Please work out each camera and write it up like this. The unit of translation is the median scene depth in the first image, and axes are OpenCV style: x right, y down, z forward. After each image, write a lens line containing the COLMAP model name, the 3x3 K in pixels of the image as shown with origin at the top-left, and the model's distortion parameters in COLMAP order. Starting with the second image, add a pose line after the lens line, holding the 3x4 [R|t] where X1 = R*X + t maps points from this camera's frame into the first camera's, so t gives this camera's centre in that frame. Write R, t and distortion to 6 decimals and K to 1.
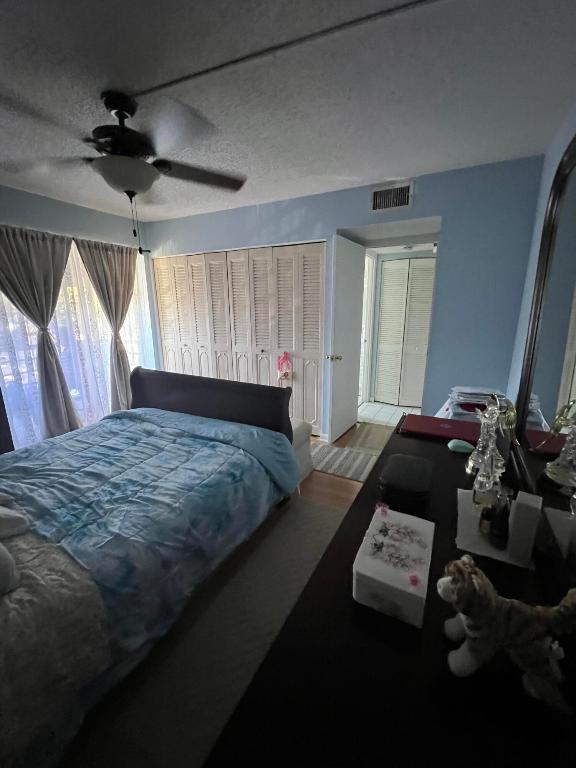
lens RADIAL K [[311.3, 0, 288.6], [0, 311.3, 382.6], [0, 0, 1]] dist [-0.000776, -0.000065]
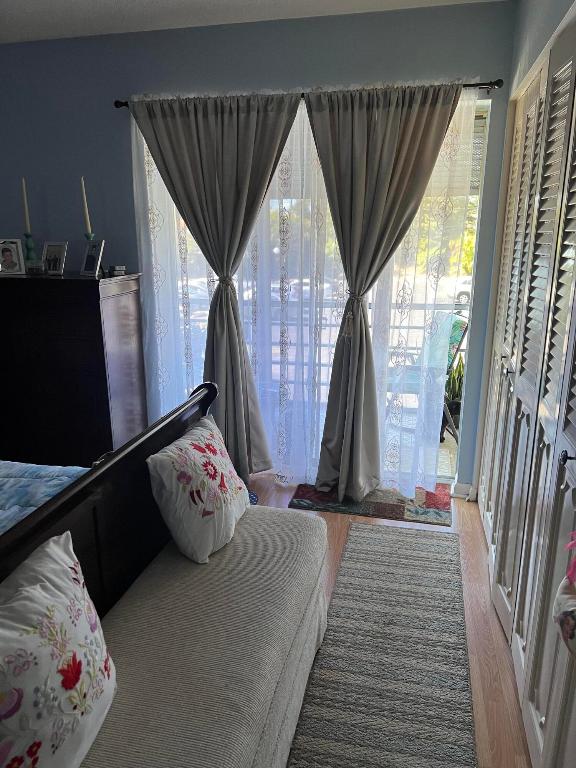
lens RADIAL K [[579.7, 0, 286.9], [0, 579.7, 384.3], [0, 0, 1]] dist [0.005452, 0.002384]
pose [[0.261442, 0.261040, -0.929250, 0.259168], [-0.228092, 0.952177, 0.203307, -0.209332], [0.937882, 0.158802, 0.308480, 0.758554]]
